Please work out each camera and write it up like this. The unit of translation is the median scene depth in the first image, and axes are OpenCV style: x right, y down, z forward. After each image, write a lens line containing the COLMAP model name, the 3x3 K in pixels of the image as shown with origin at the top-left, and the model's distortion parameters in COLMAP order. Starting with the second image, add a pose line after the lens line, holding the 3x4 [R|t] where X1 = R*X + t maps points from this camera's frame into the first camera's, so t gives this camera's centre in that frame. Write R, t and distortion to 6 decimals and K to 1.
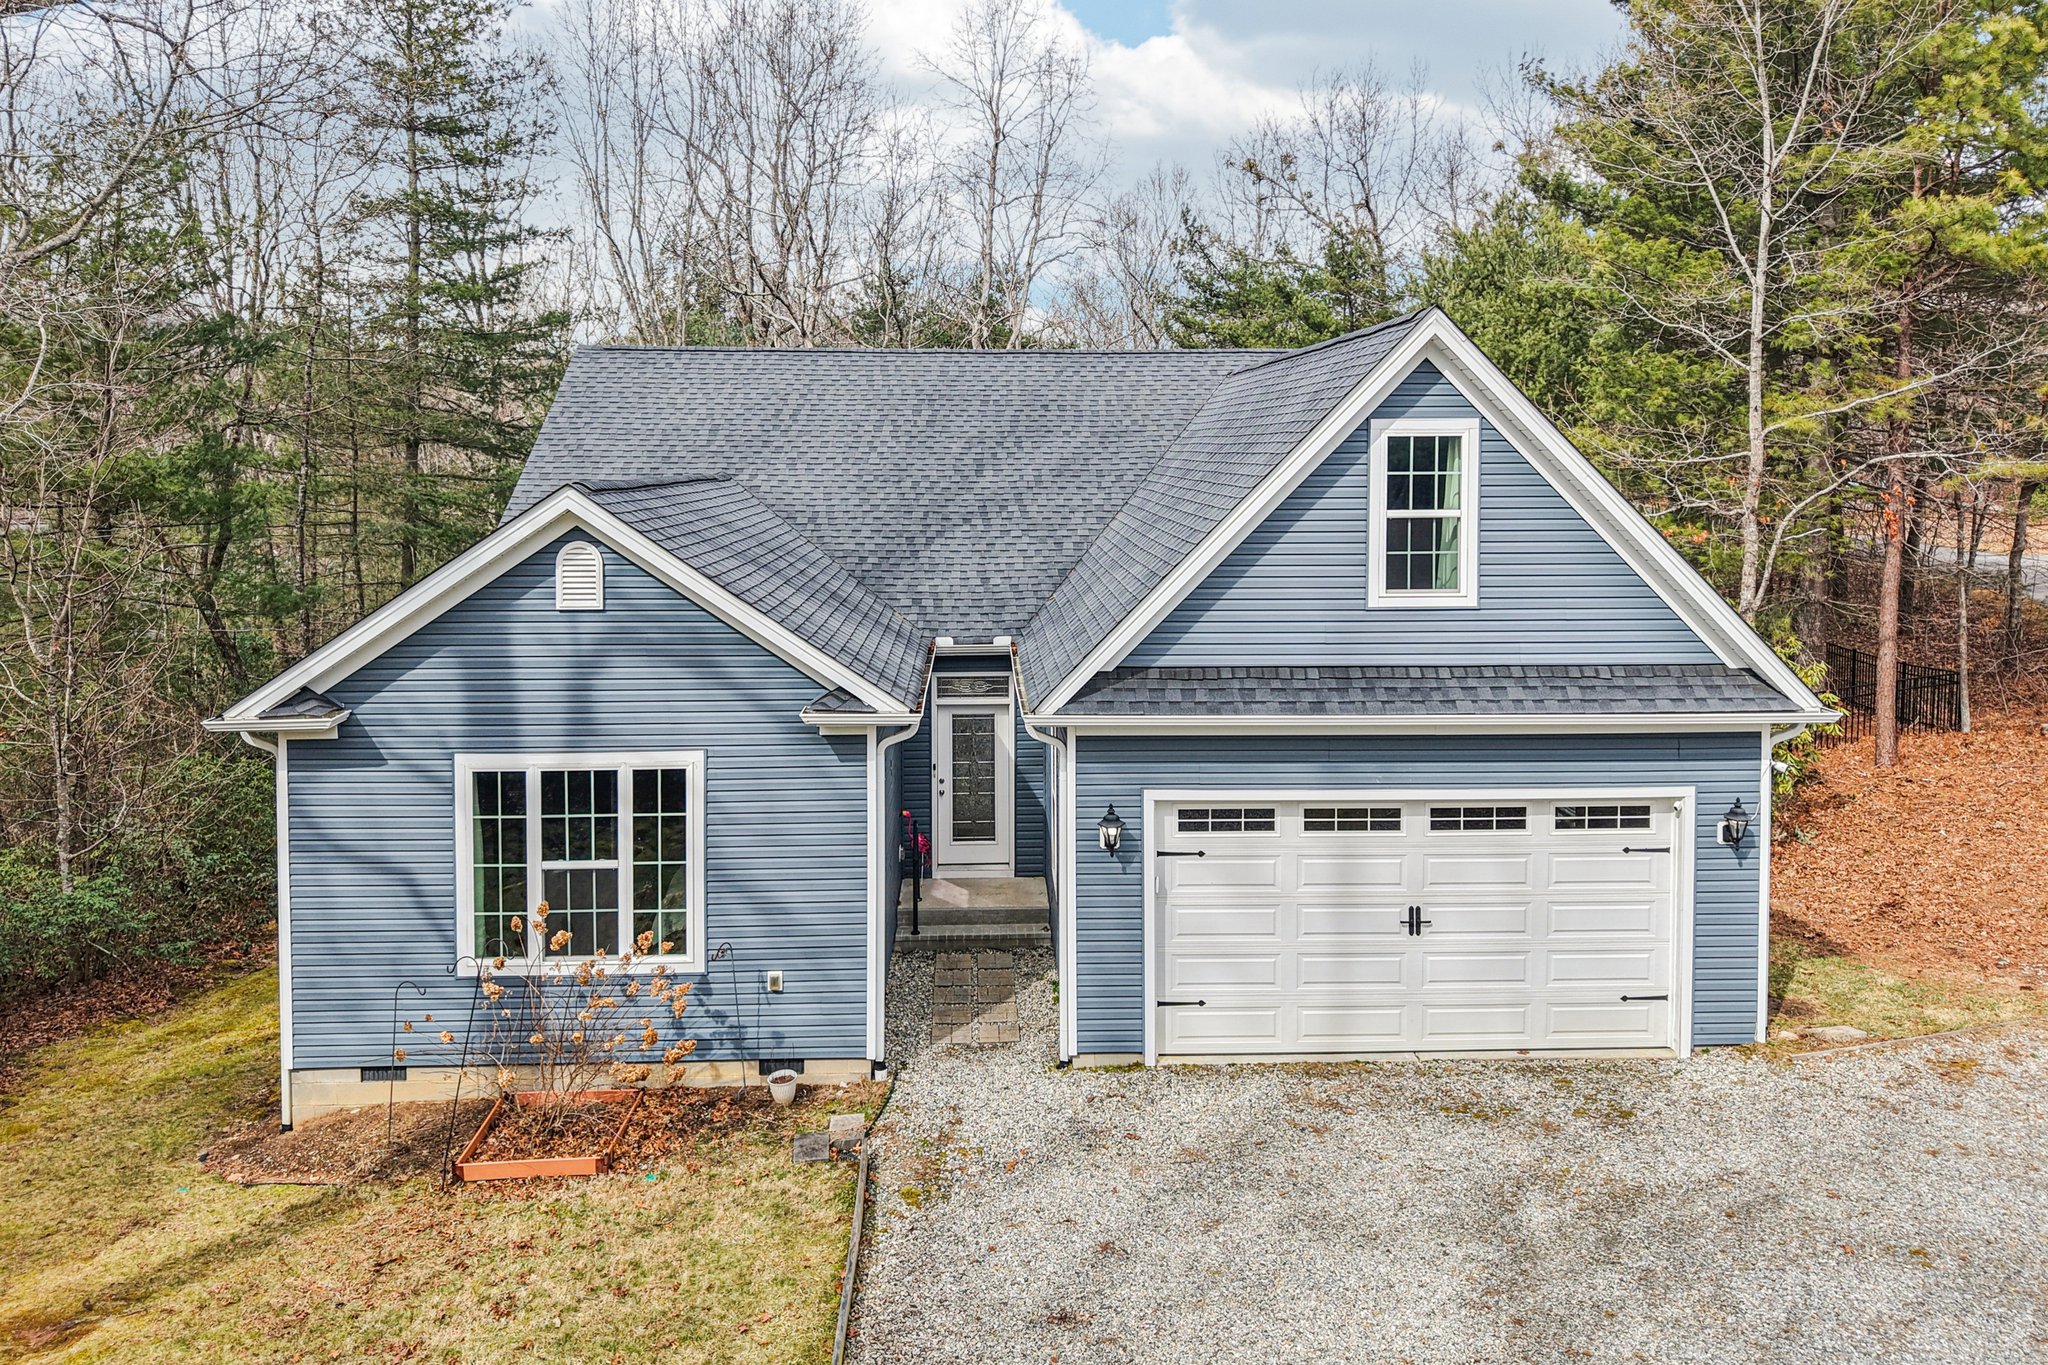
lens RADIAL K [[1437.4, 0, 1028.8], [0, 1437.4, 495.0], [0, 0, 1]] dist [0.009343, -0.006275]
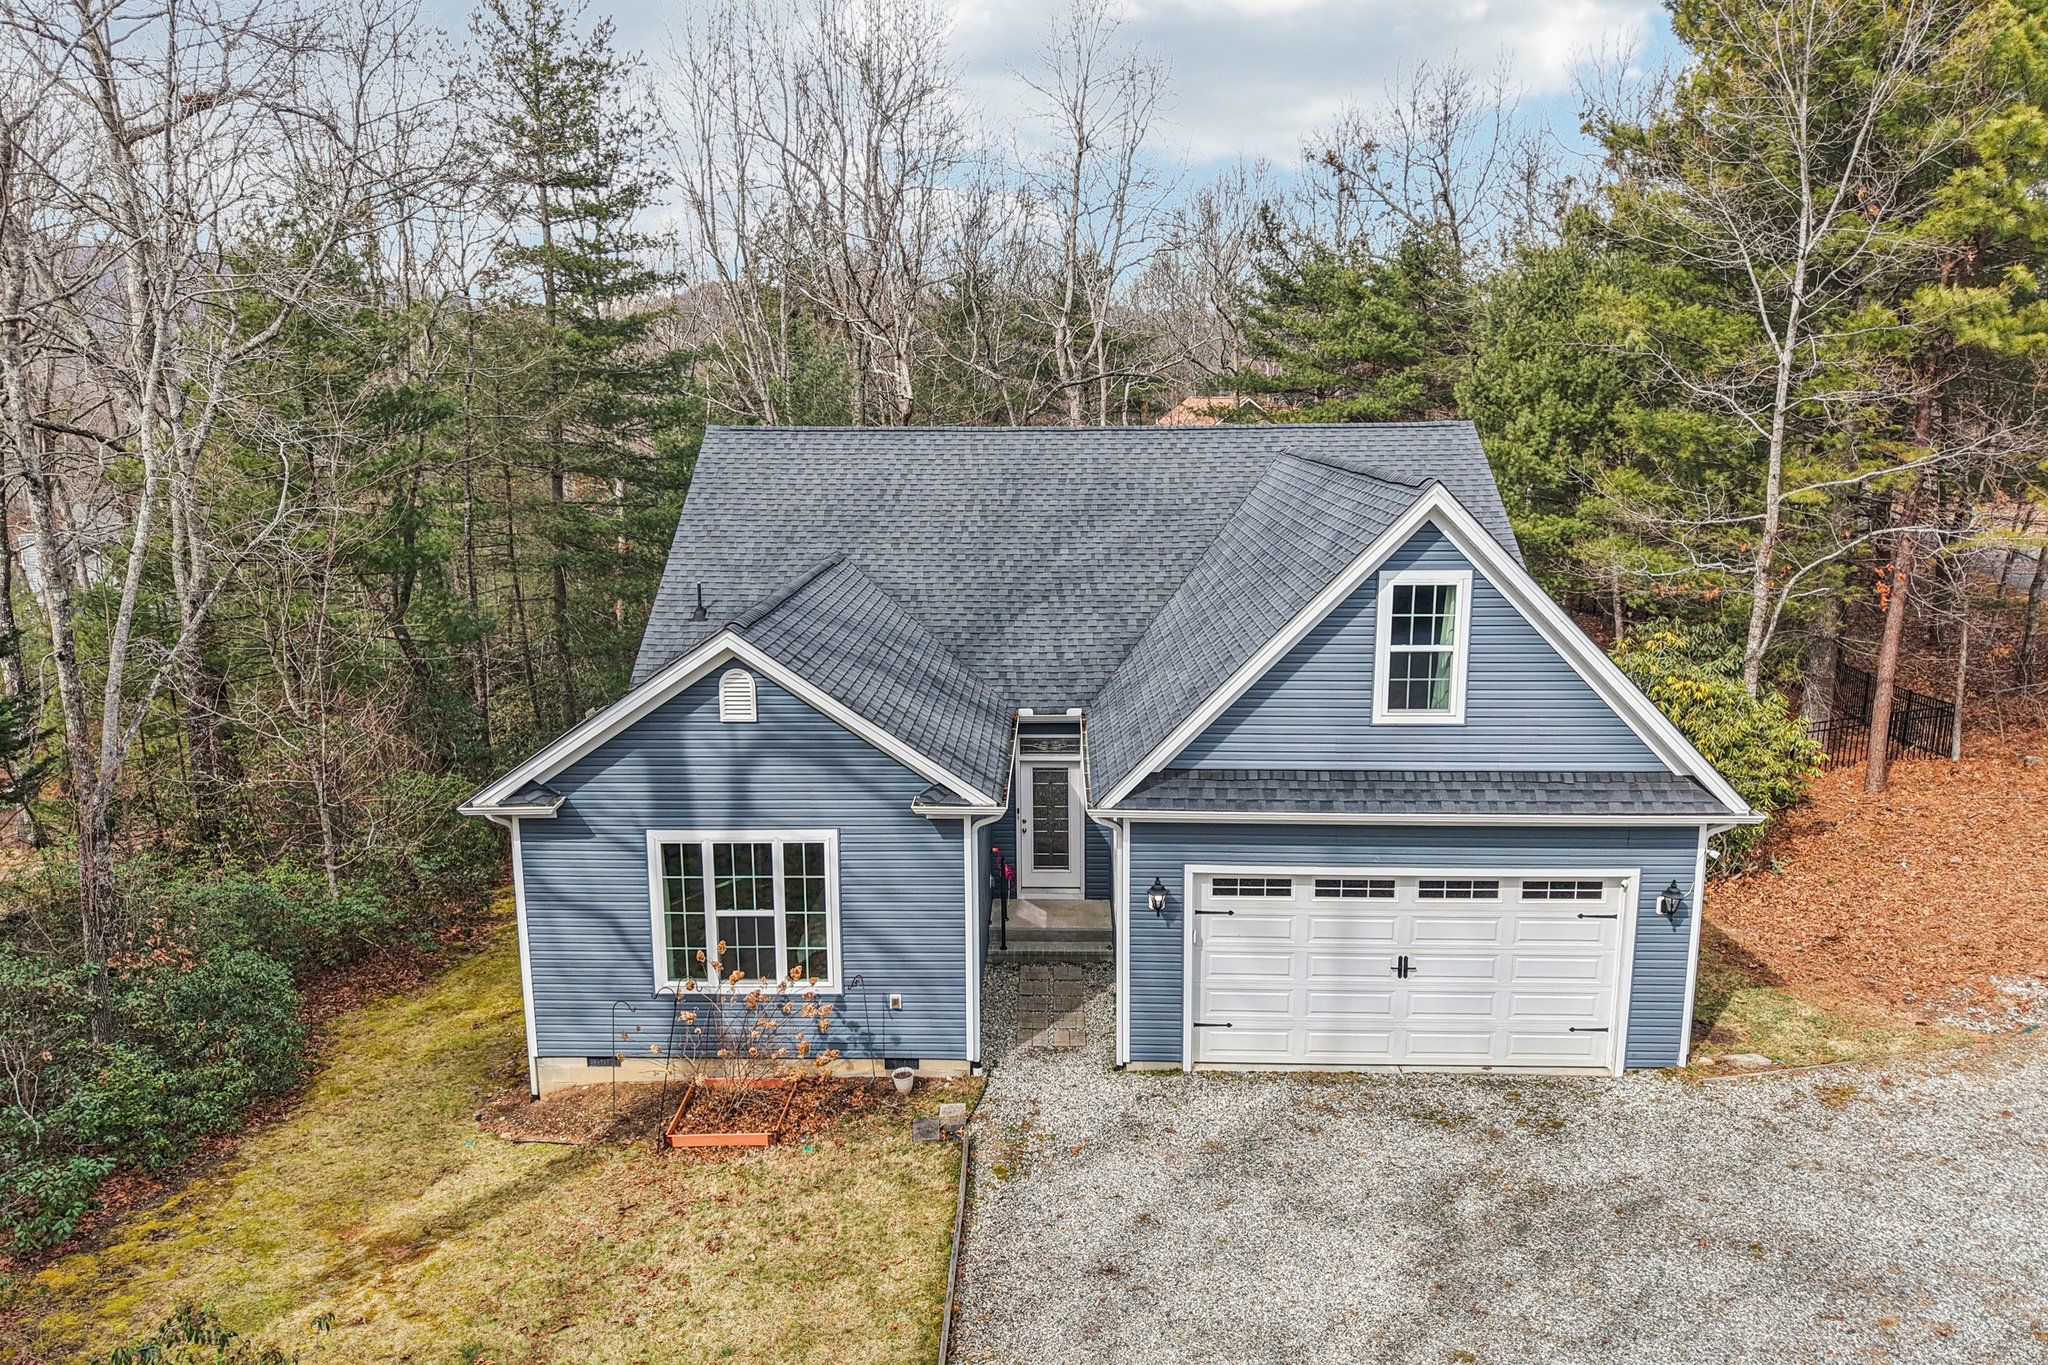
lens RADIAL K [[1397.5, 0, 1013.8], [0, 1397.5, 650.9], [0, 0, 1]] dist [0.009447, -0.008118]
pose [[0.997458, 0.008275, -0.070776, 0.016067], [0.002780, 0.987958, 0.154696, -0.169666], [0.071204, -0.154499, 0.985424, -0.183585]]
